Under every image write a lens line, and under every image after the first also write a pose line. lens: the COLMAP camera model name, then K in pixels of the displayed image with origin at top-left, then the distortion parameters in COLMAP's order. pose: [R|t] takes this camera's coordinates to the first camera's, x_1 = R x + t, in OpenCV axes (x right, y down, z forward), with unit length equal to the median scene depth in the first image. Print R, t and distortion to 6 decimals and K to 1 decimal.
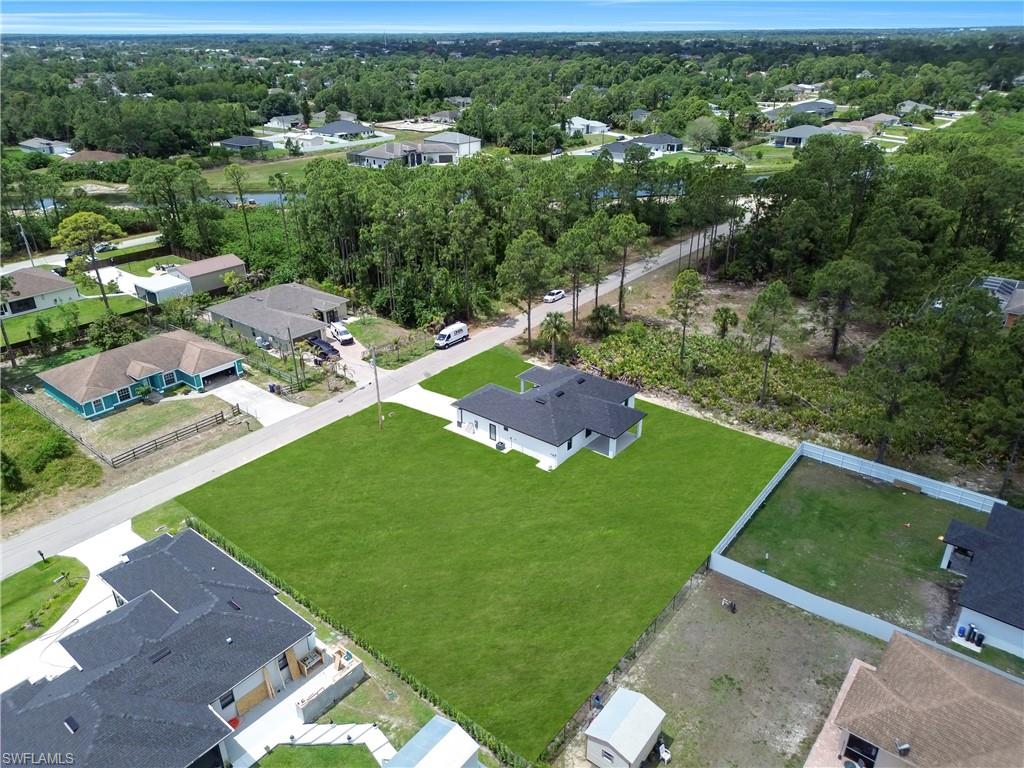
lens RADIAL K [[717.3, 0, 511.6], [0, 717.3, 387.8], [0, 0, 1]] dist [0.061906, -0.064184]
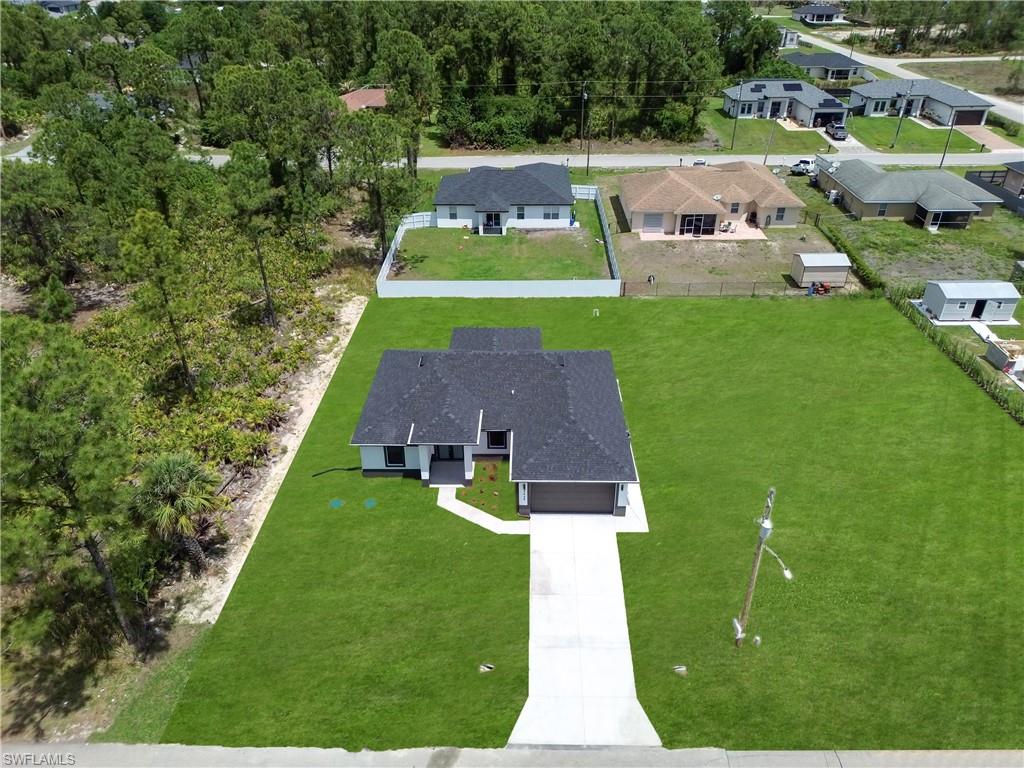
lens RADIAL K [[715.3, 0, 509.4], [0, 715.3, 385.9], [0, 0, 1]] dist [0.069907, -0.081713]
pose [[-0.609321, -0.407699, 0.680081, -0.245330], [0.361211, 0.620806, 0.695792, -0.281956], [-0.705872, 0.669613, -0.231004, 0.827340]]
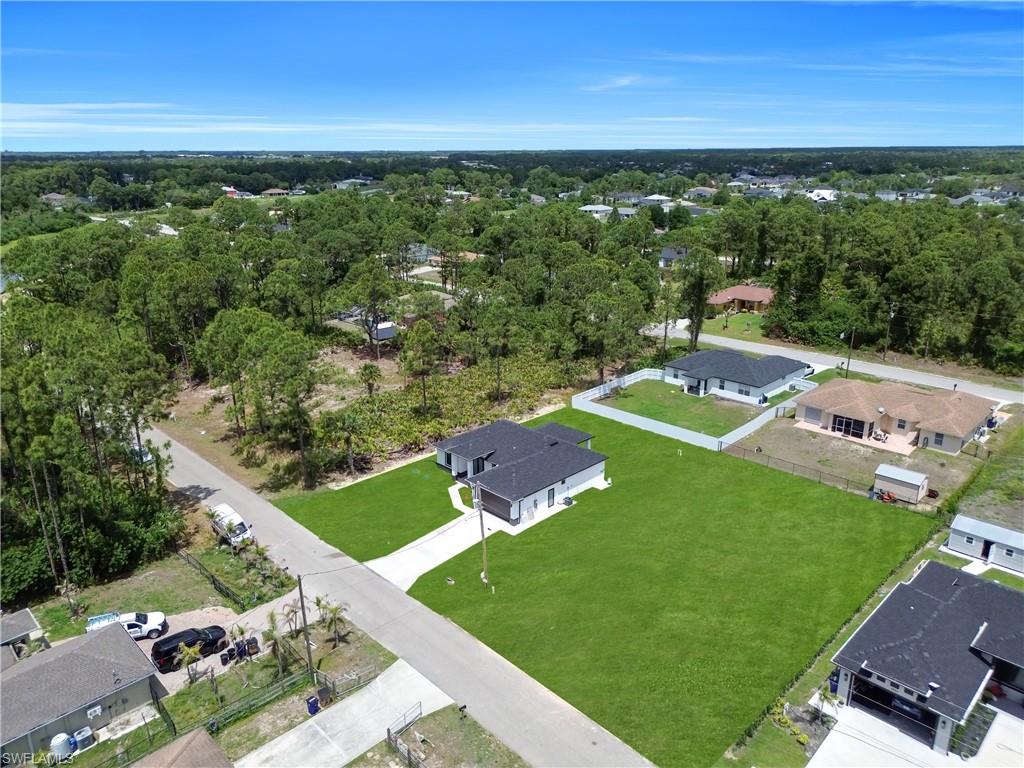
lens RADIAL K [[715.3, 0, 509.4], [0, 715.3, 385.9], [0, 0, 1]] dist [0.069907, -0.081713]
pose [[0.110555, -0.304776, 0.945986, -0.613750], [0.443053, 0.867125, 0.227590, -0.211339], [-0.889652, 0.393961, 0.230897, 0.554280]]
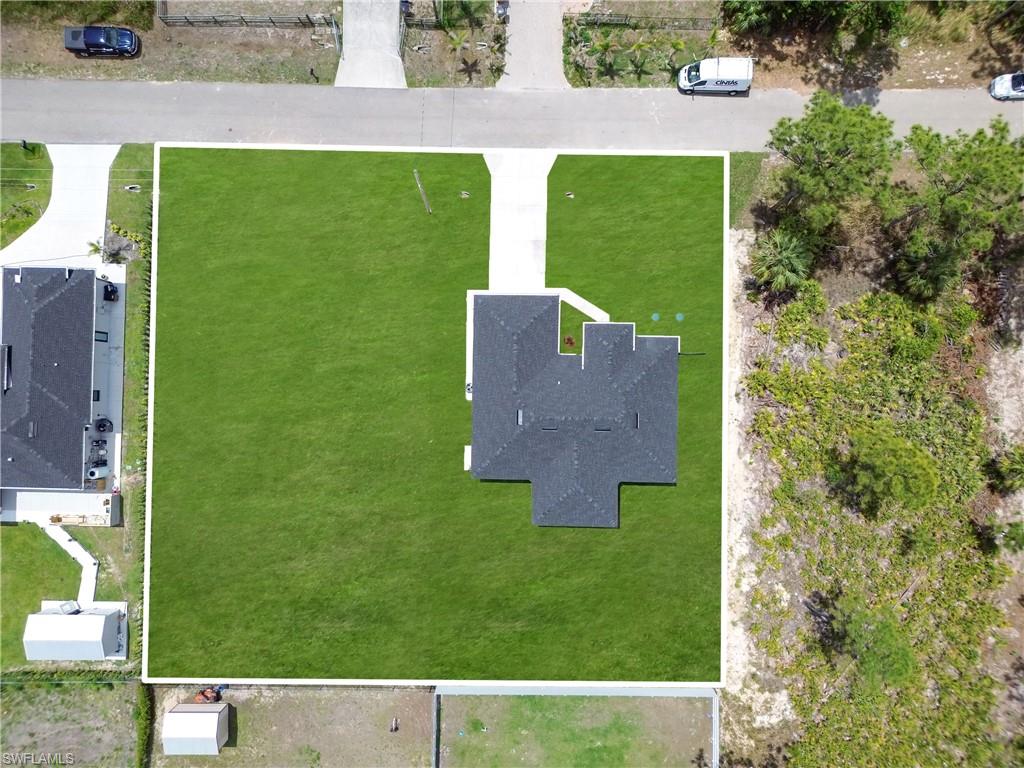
lens RADIAL K [[715.3, 0, 509.4], [0, 715.3, 385.9], [0, 0, 1]] dist [0.069907, -0.081713]
pose [[0.615353, 0.788148, -0.012746, 0.013557], [-0.340269, 0.280184, 0.897616, -0.442116], [0.711026, -0.548014, 0.440595, 0.484075]]
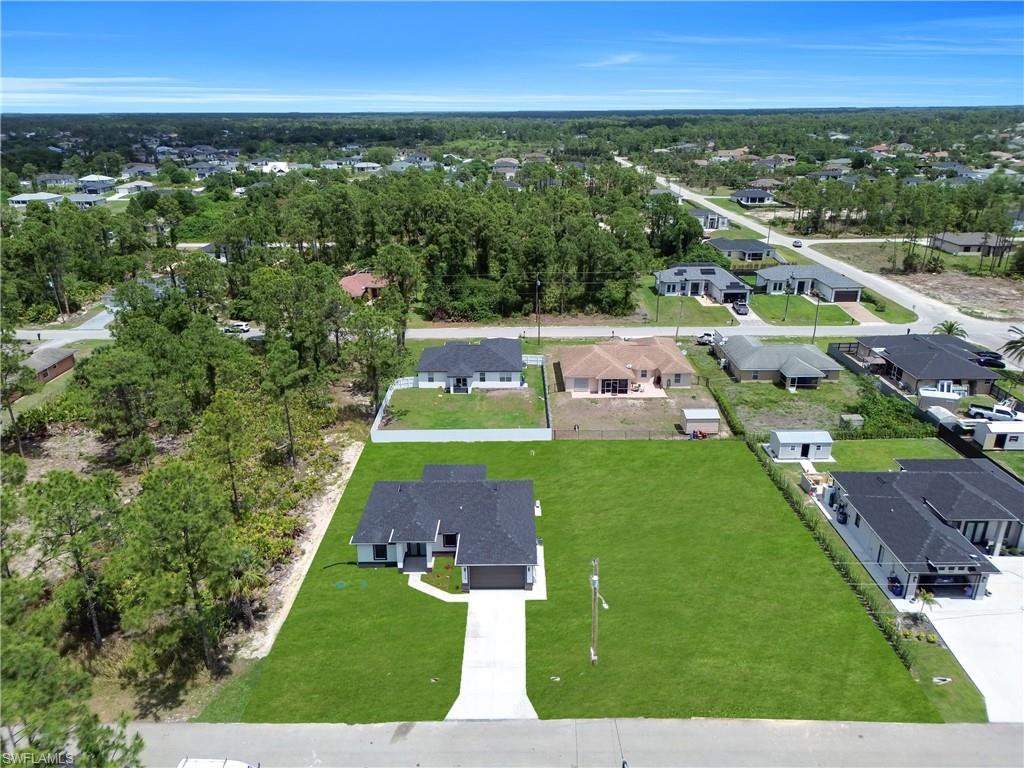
lens RADIAL K [[715.3, 0, 509.4], [0, 715.3, 385.9], [0, 0, 1]] dist [0.069907, -0.081713]
pose [[-0.621681, -0.268302, 0.735885, -0.416671], [0.356118, 0.739966, 0.570641, -0.405358], [-0.697634, 0.616818, -0.364475, 0.863451]]
